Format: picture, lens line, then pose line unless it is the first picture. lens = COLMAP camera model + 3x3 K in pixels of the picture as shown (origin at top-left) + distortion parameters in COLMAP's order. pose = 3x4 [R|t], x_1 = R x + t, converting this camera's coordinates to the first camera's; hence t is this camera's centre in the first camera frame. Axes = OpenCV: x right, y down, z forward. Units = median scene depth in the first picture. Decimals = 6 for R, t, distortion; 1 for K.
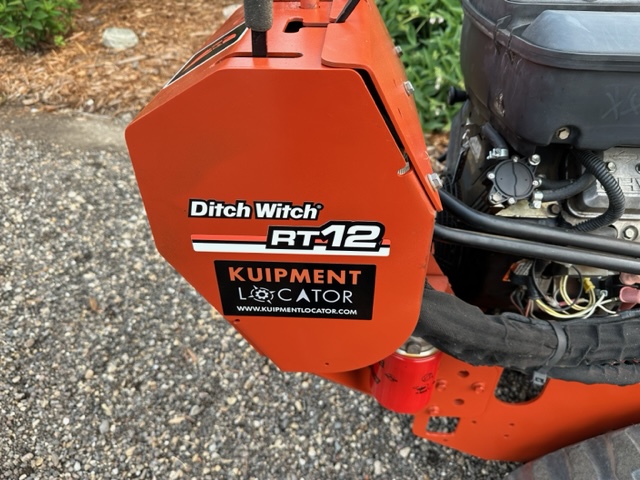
lens RADIAL K [[455.7, 0, 320.0], [0, 455.7, 240.0], [0, 0, 1]] dist [0.034884, -0.054625]
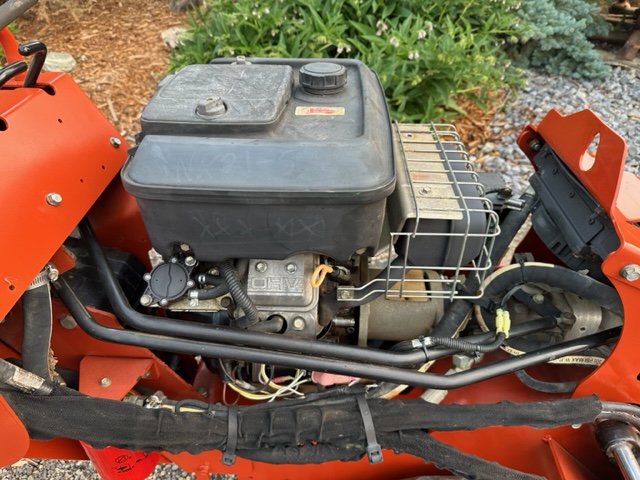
lens RADIAL K [[443.8, 0, 320.0], [0, 443.8, 240.0], [0, 0, 1]] dist [0.075193, -0.070544]
pose [[0.999918, -0.010618, -0.007227, 0.154229], [0.010658, 0.999928, 0.005522, -0.044860], [0.007167, -0.005598, 0.999959, -0.006534]]
